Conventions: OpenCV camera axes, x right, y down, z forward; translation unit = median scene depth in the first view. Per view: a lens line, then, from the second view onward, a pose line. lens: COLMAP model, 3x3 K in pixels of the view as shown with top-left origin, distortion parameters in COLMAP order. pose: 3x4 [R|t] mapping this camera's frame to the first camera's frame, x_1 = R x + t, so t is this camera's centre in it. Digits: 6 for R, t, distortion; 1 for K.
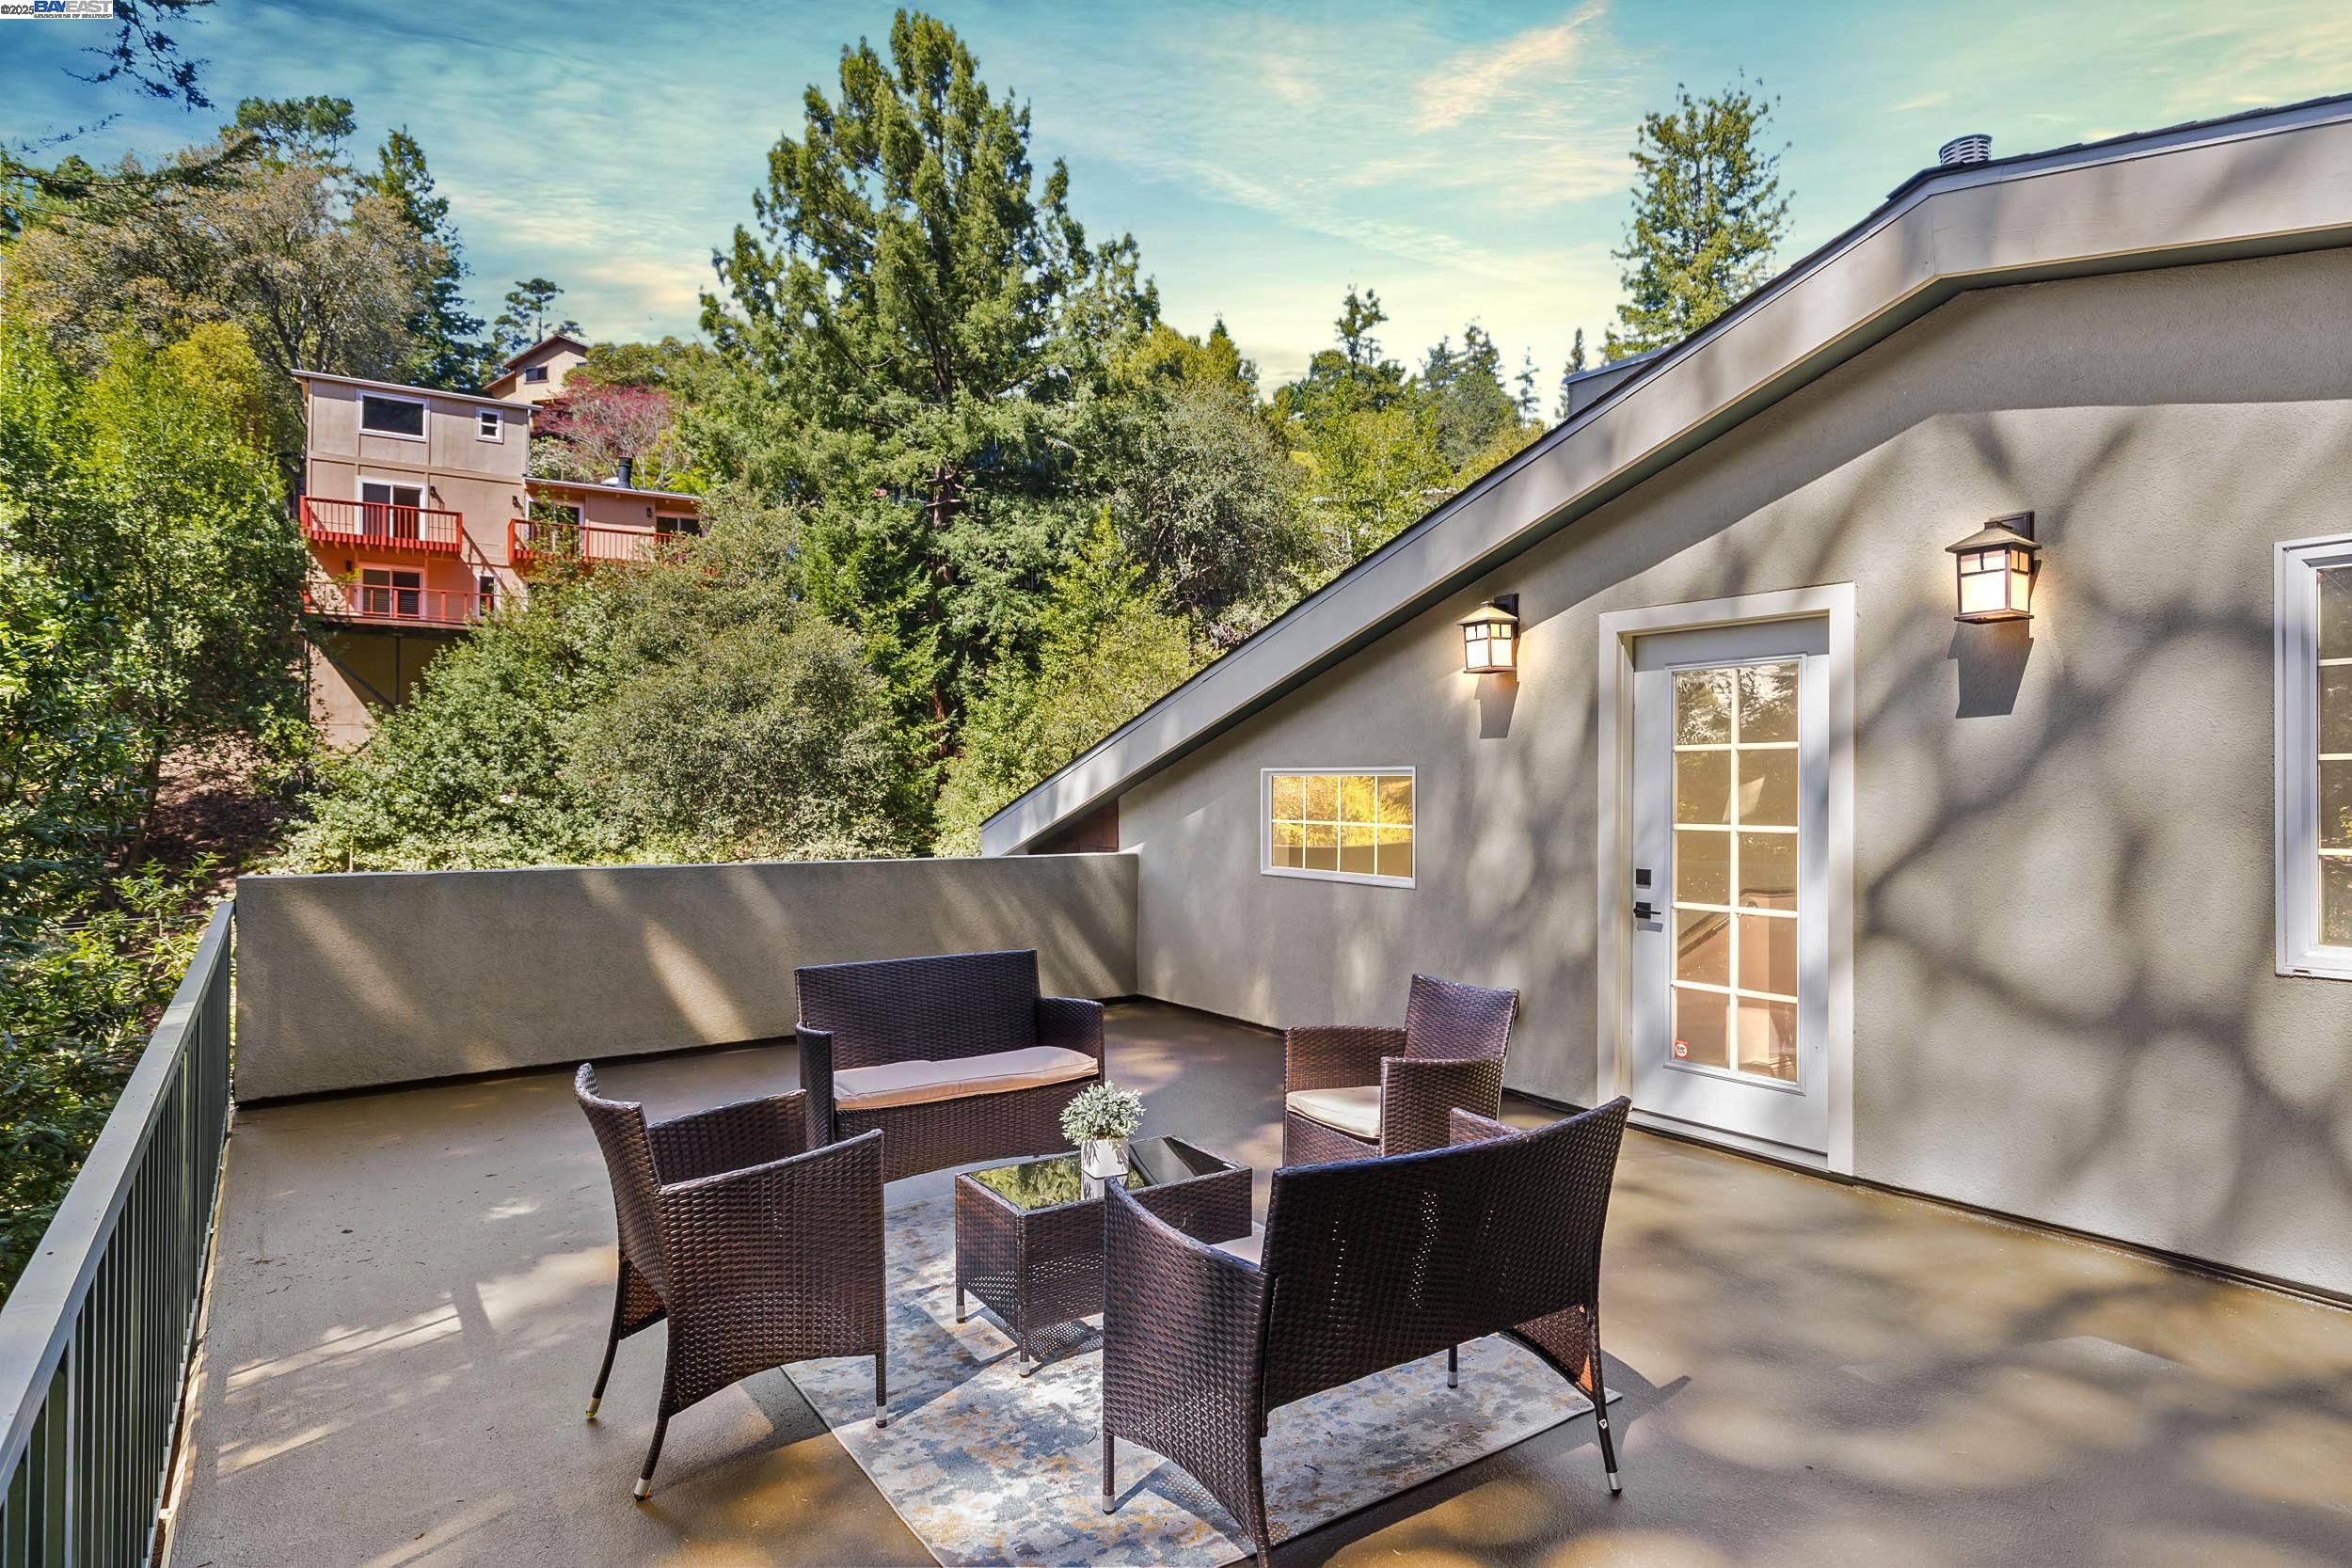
lens RADIAL K [[1265.6, 0, 1178.1], [0, 1265.6, 780.9], [0, 0, 1]] dist [0.009944, -0.001236]
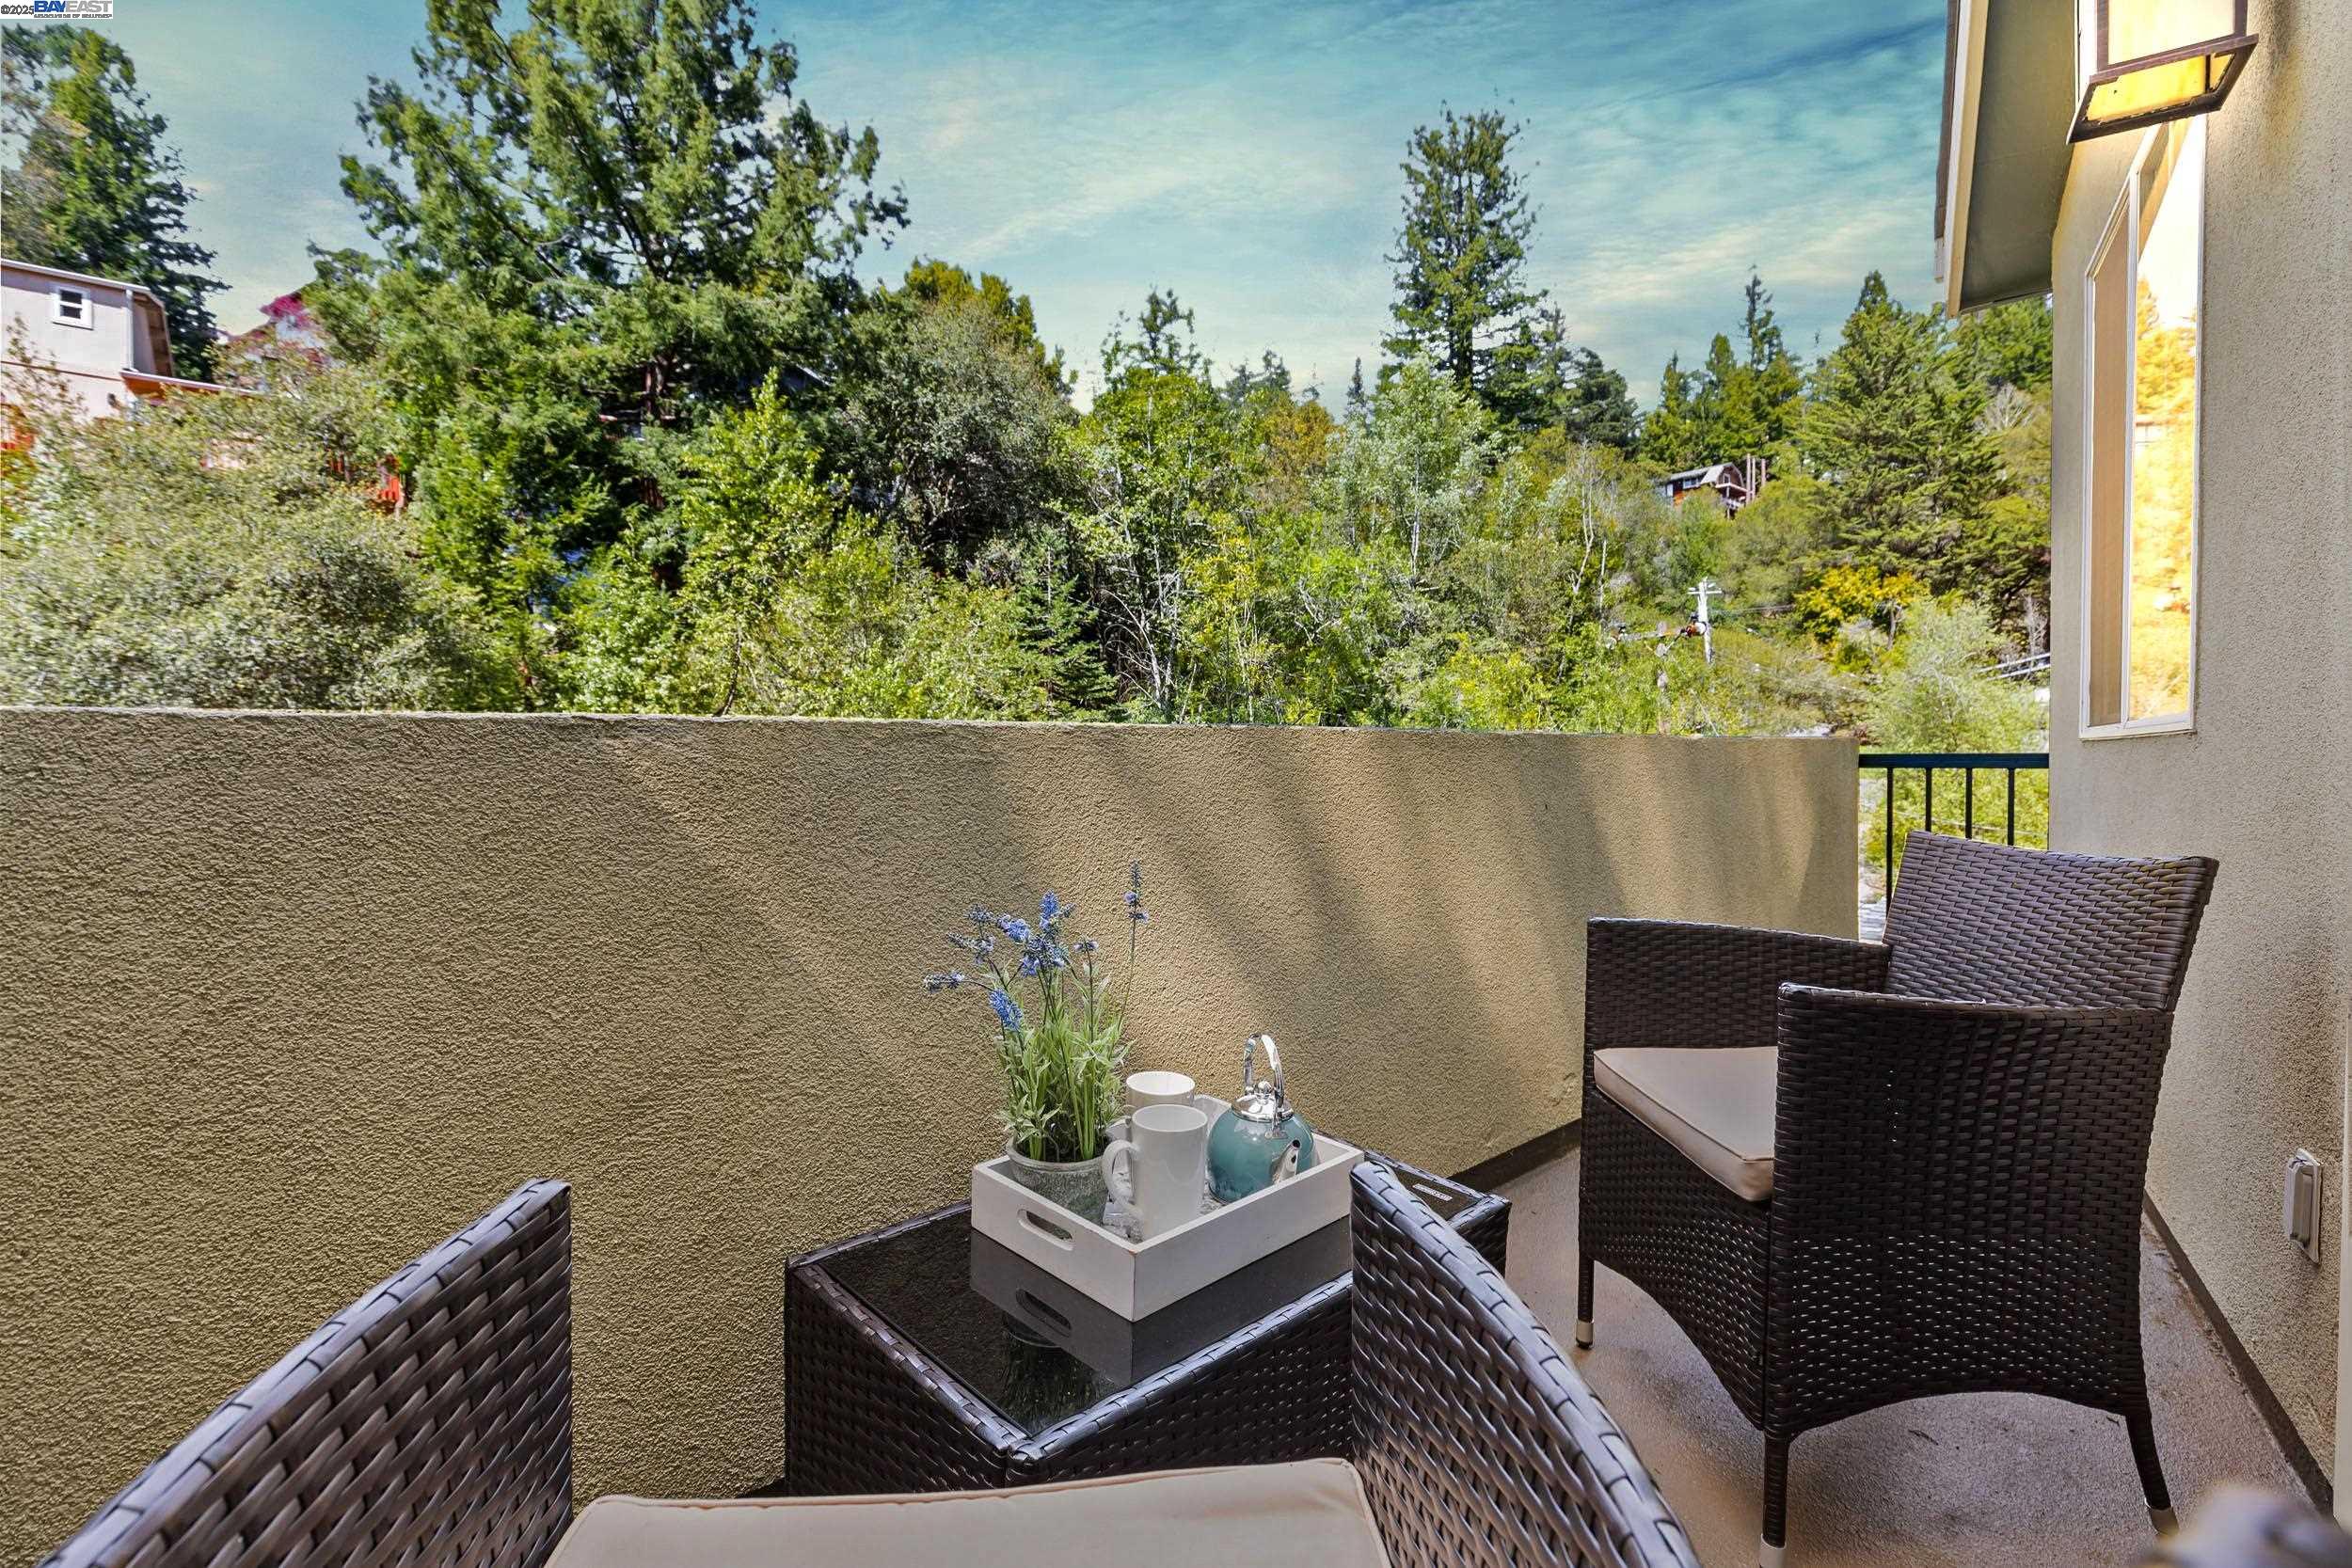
lens RADIAL K [[1082.3, 0, 1172.3], [0, 1082.3, 773.6], [0, 0, 1]] dist [-0.005567, -0.000356]
pose [[0.991059, -0.010701, 0.132995, 0.060358], [0.007793, 0.999720, 0.022364, 0.012163], [-0.133197, -0.021128, 0.990864, 0.174849]]
